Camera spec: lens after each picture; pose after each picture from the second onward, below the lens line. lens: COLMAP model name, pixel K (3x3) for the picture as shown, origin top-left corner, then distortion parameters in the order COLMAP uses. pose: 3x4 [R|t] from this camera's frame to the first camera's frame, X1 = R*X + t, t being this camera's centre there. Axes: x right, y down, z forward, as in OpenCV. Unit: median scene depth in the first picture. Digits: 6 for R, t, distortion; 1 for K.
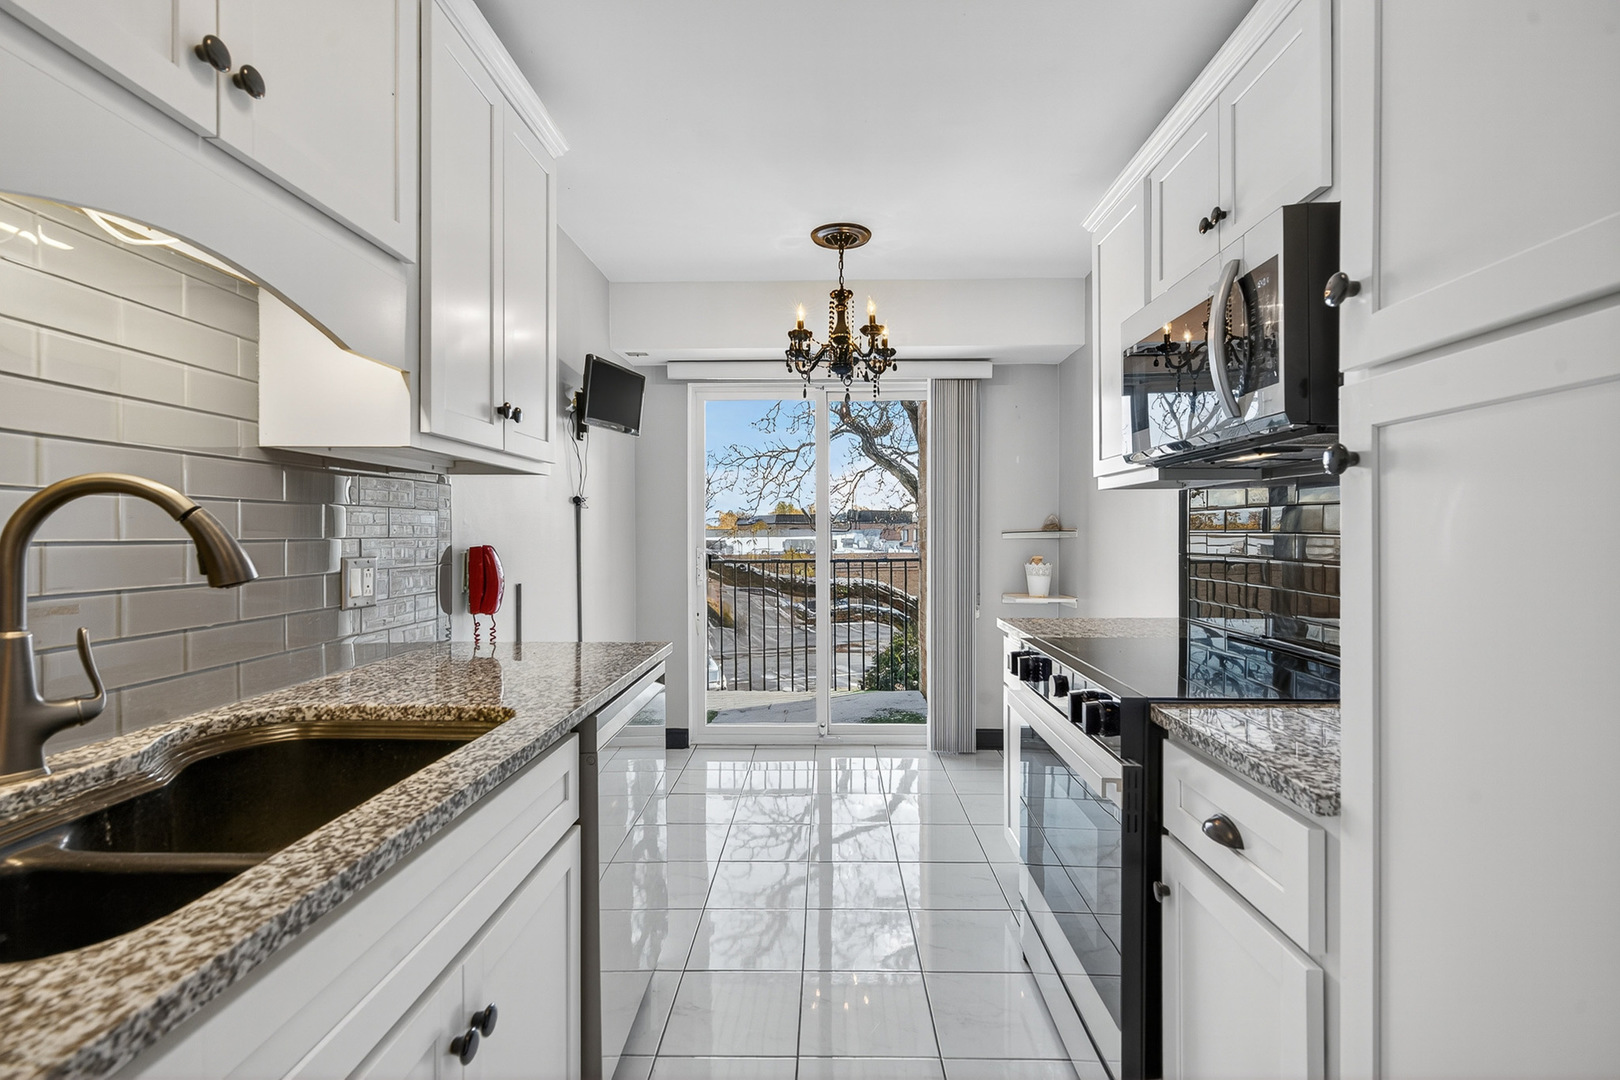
lens RADIAL K [[728.7, 0, 813.8], [0, 728.7, 549.5], [0, 0, 1]] dist [0.000558, 0.000576]
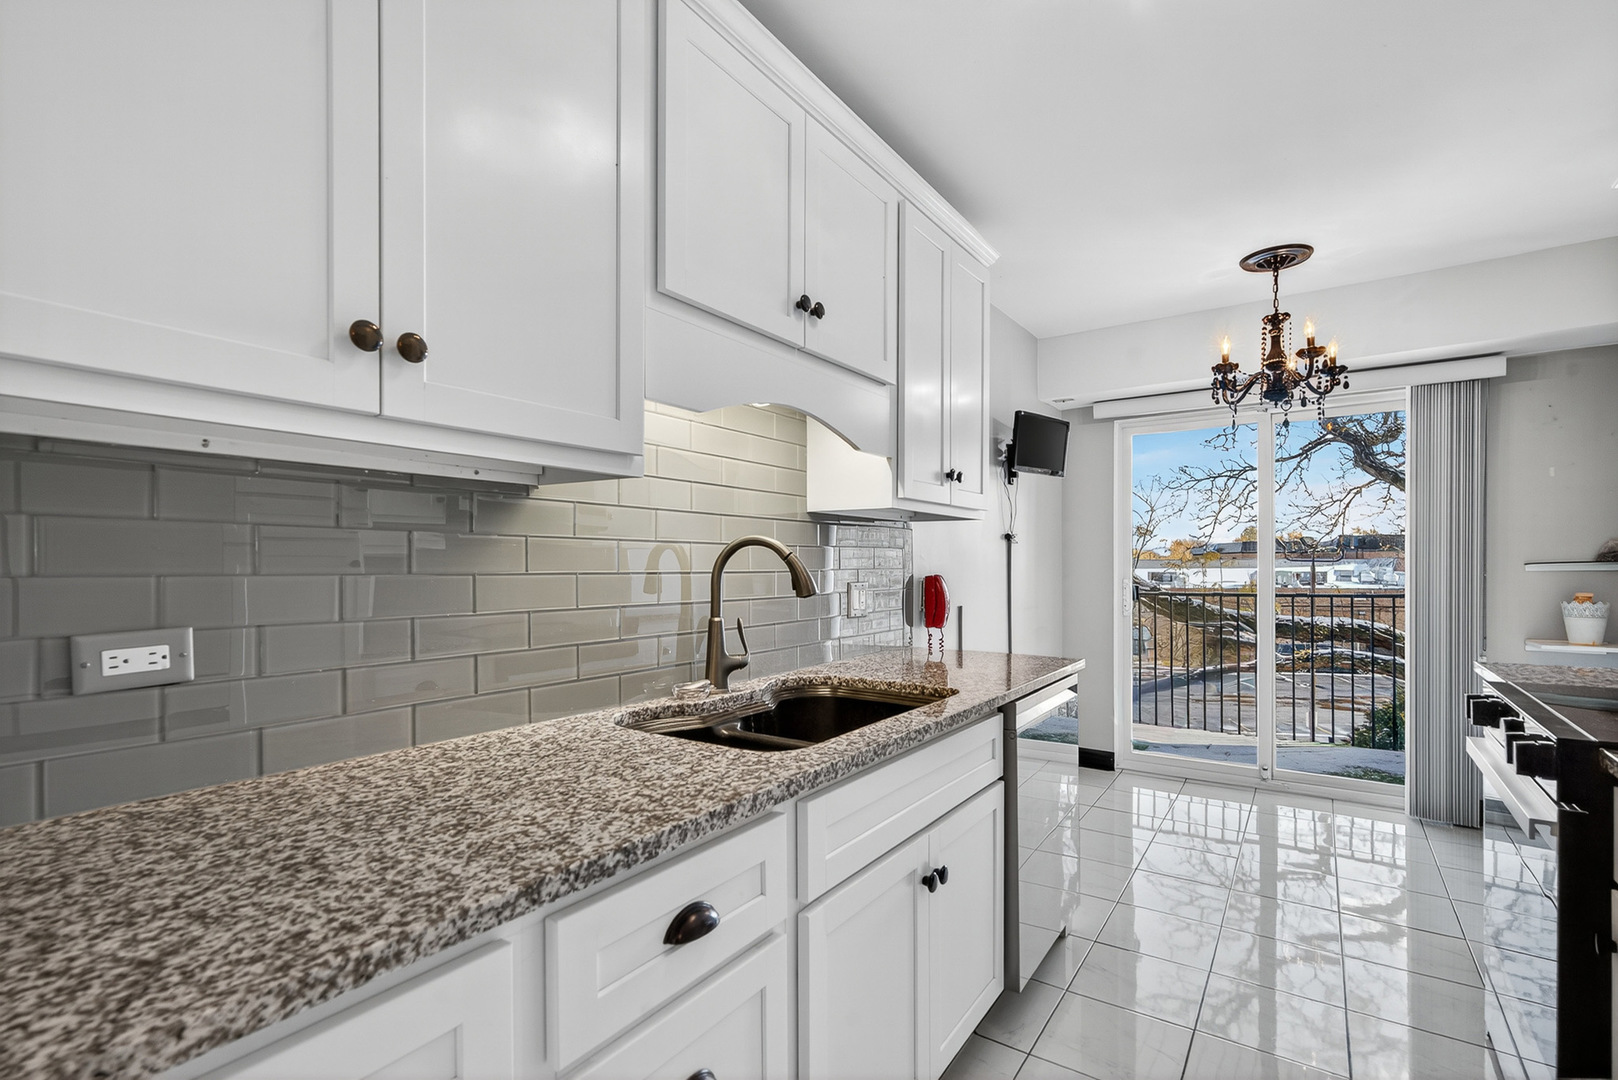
lens RADIAL K [[727.8, 0, 812.8], [0, 727.8, 549.5], [0, 0, 1]] dist [0.000558, 0.000576]
pose [[0.834829, -0.013055, -0.550355, 0.073422], [-0.010164, 0.999183, -0.039119, 0.001666], [0.550416, 0.038251, 0.834014, -0.187461]]
